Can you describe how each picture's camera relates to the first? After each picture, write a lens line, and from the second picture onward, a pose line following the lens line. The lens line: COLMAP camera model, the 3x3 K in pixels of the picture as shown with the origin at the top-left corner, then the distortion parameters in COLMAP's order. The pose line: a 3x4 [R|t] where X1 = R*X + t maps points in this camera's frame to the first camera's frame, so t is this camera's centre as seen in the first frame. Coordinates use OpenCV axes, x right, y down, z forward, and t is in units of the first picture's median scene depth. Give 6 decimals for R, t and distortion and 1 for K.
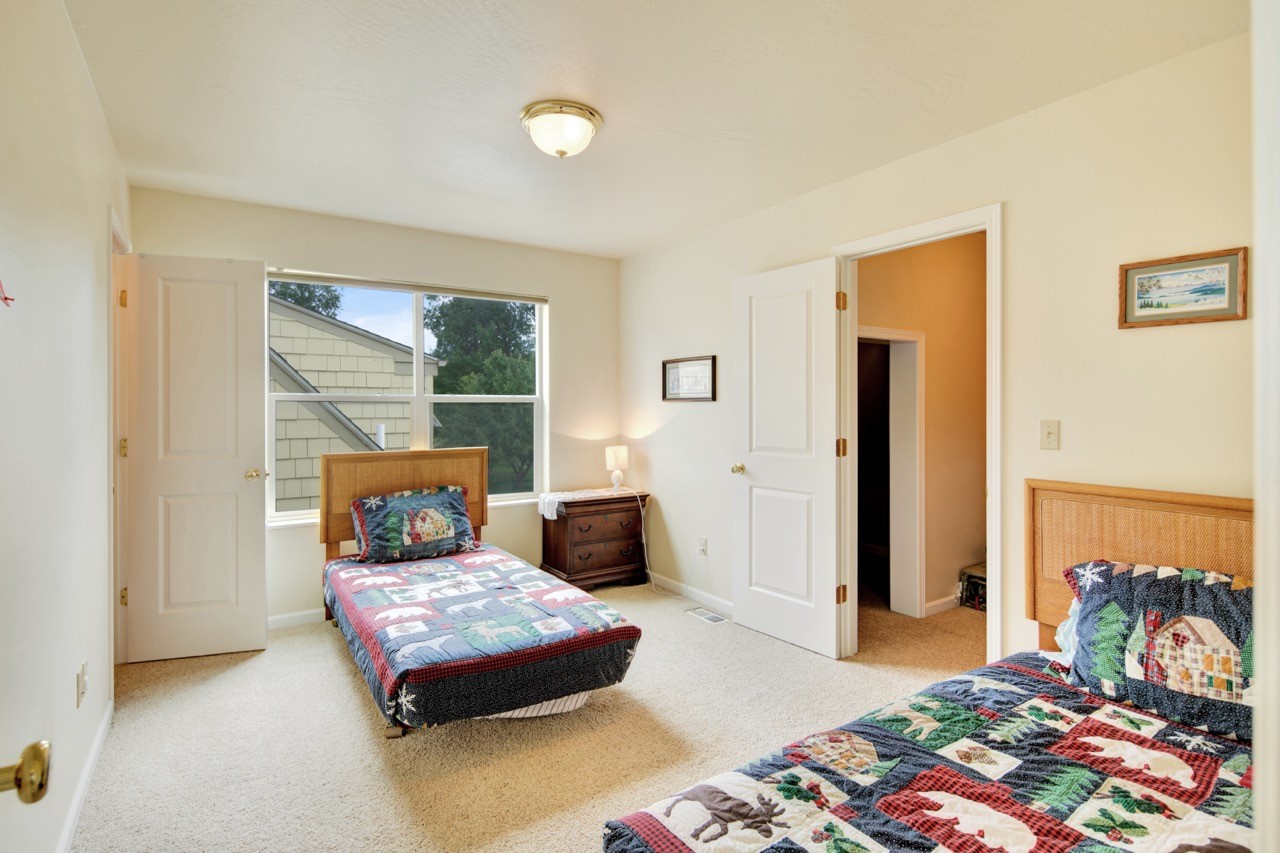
lens RADIAL K [[631.3, 0, 637.6], [0, 631.3, 416.5], [0, 0, 1]] dist [0.004437, -0.001185]
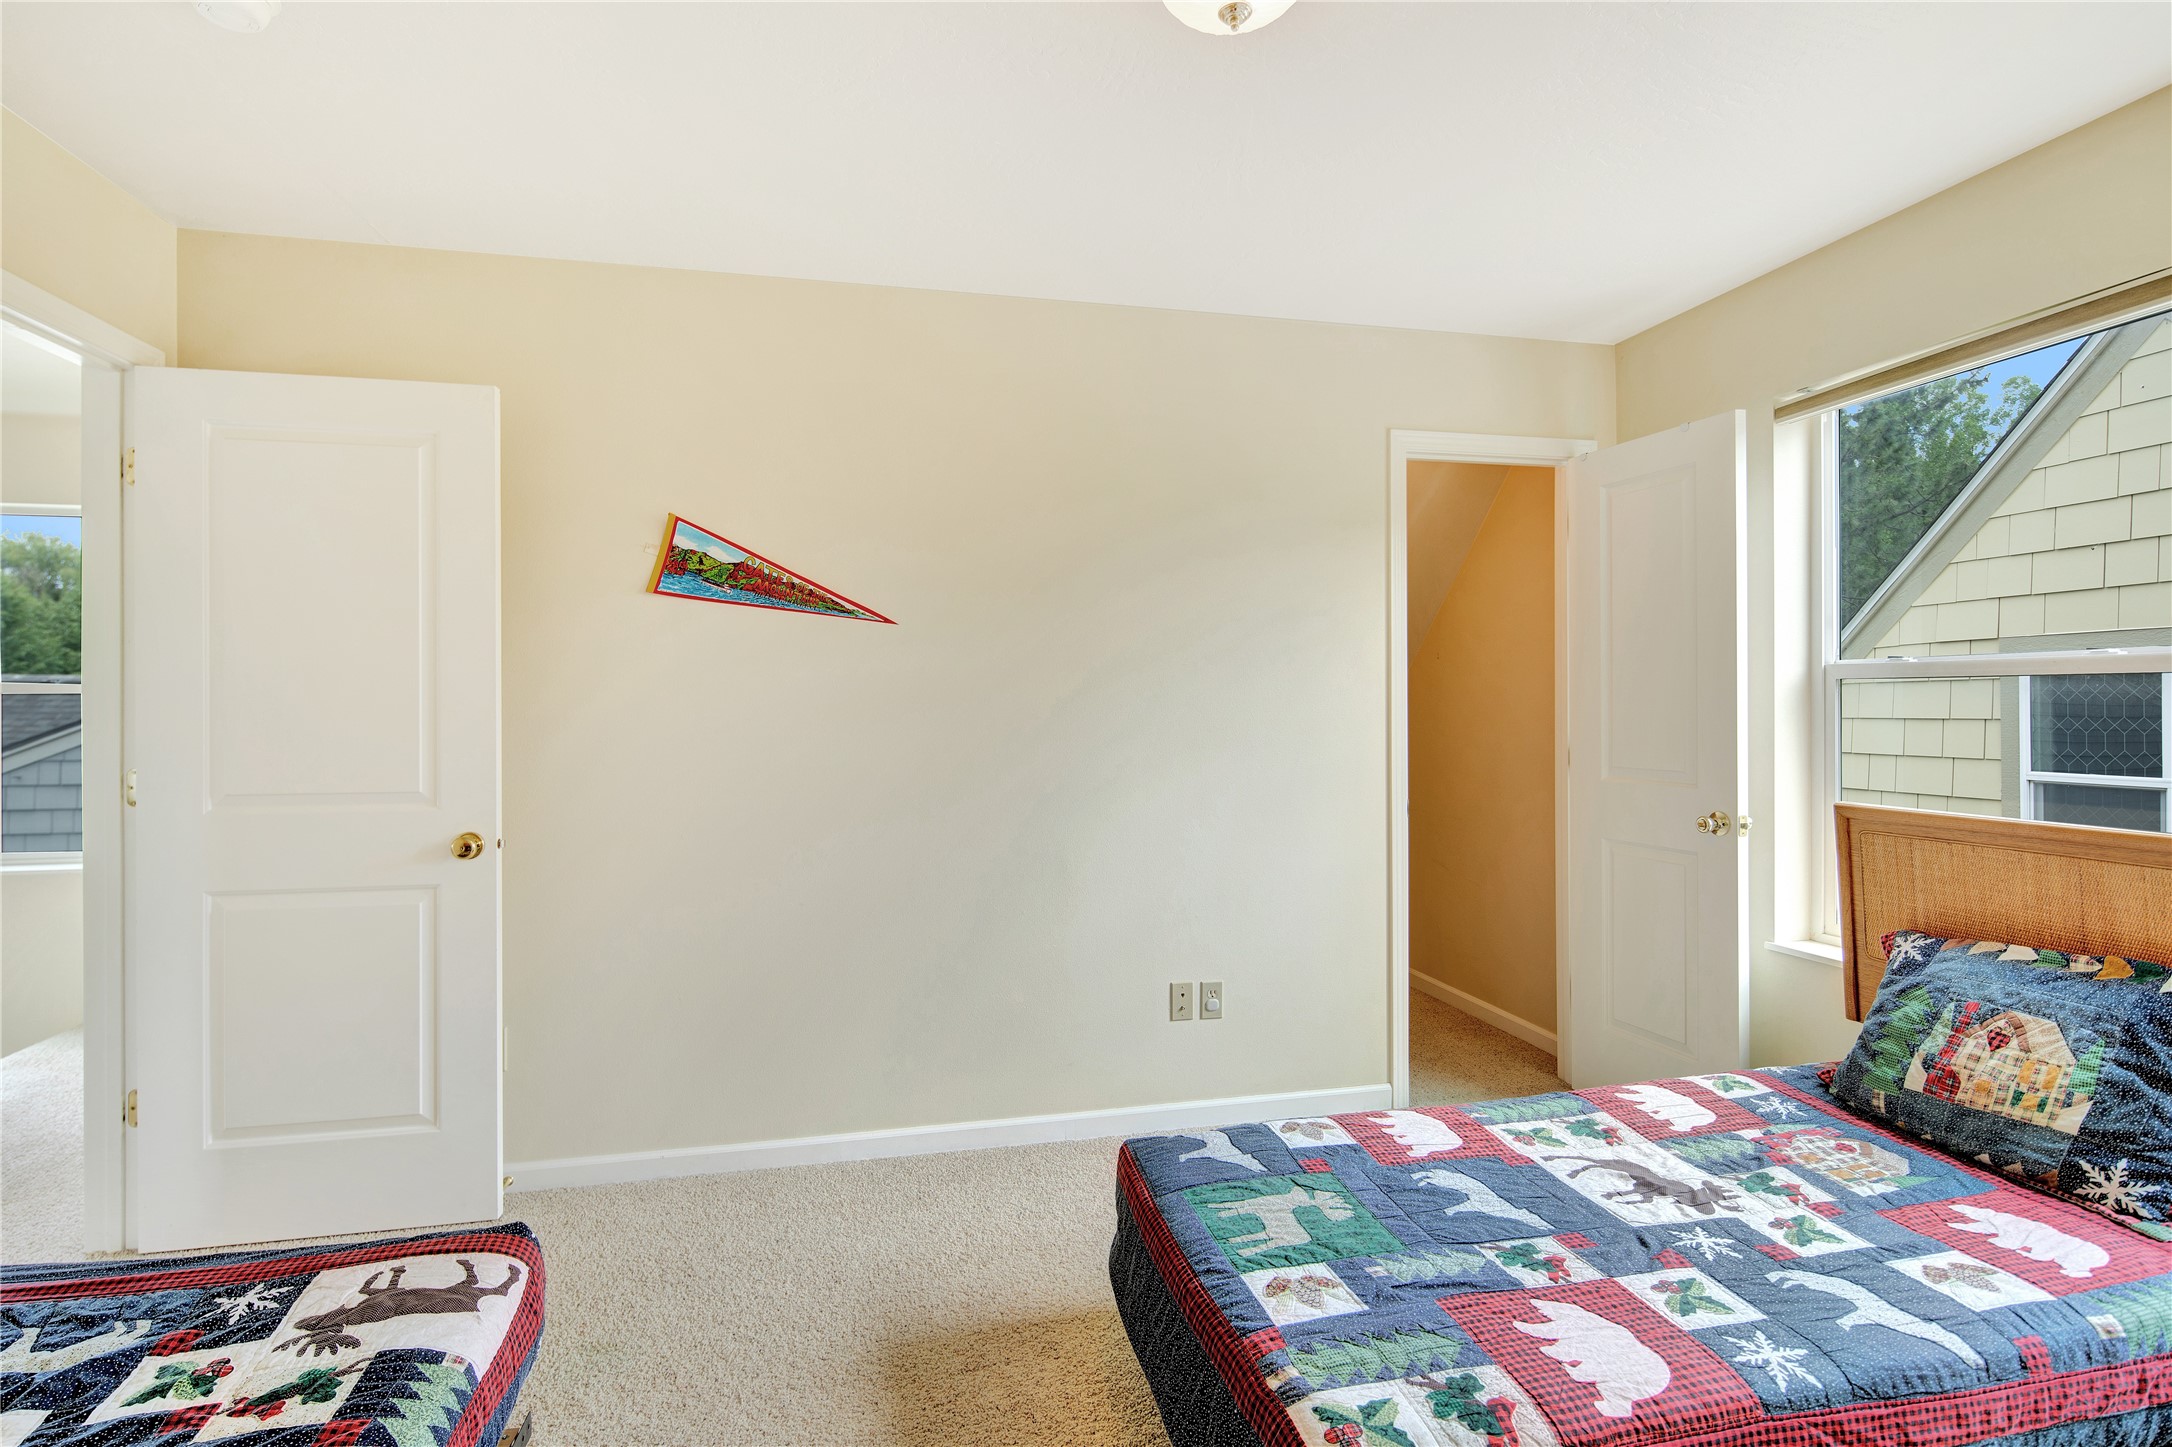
lens RADIAL K [[1071.3, 0, 1078.8], [0, 1071.3, 708.3], [0, 0, 1]] dist [0.004437, -0.001185]
pose [[-0.369975, 0.006821, -0.929017, 0.349012], [-0.005084, 0.999943, 0.009367, -0.008526], [0.929028, 0.008189, -0.369919, 0.793332]]
